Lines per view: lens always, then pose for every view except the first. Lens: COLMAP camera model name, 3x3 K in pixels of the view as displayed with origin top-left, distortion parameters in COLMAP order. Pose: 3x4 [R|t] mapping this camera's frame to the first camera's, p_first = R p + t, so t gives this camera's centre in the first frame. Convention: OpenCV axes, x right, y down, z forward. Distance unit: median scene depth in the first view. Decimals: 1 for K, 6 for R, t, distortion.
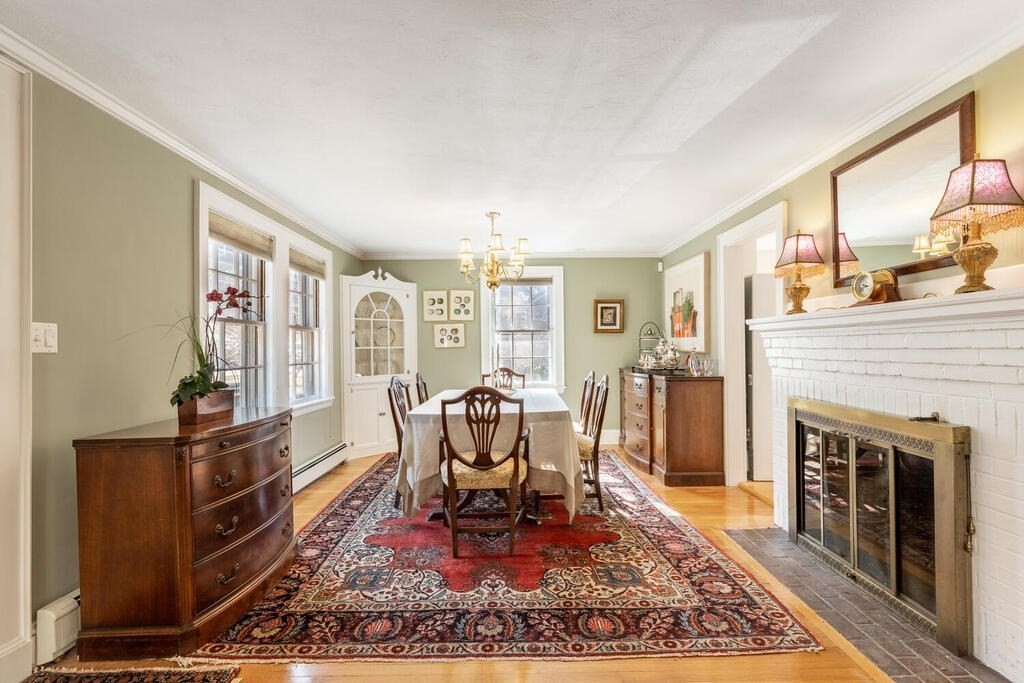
lens RADIAL K [[468.7, 0, 517.8], [0, 468.7, 340.5], [0, 0, 1]] dist [0.014115, -0.000096]
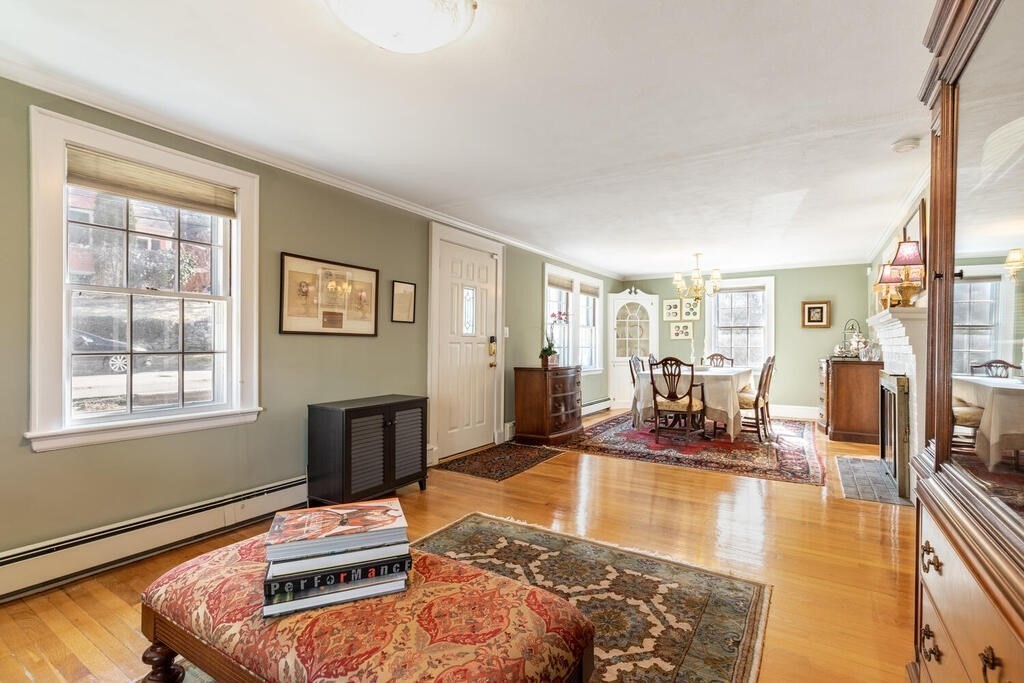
lens RADIAL K [[468.7, 0, 517.8], [0, 468.7, 340.5], [0, 0, 1]] dist [0.014115, -0.000096]
pose [[0.838485, 0.008189, -0.544864, 0.299344], [-0.002928, 0.999940, 0.010522, 0.007383], [0.544917, -0.007227, 0.838459, -0.646050]]
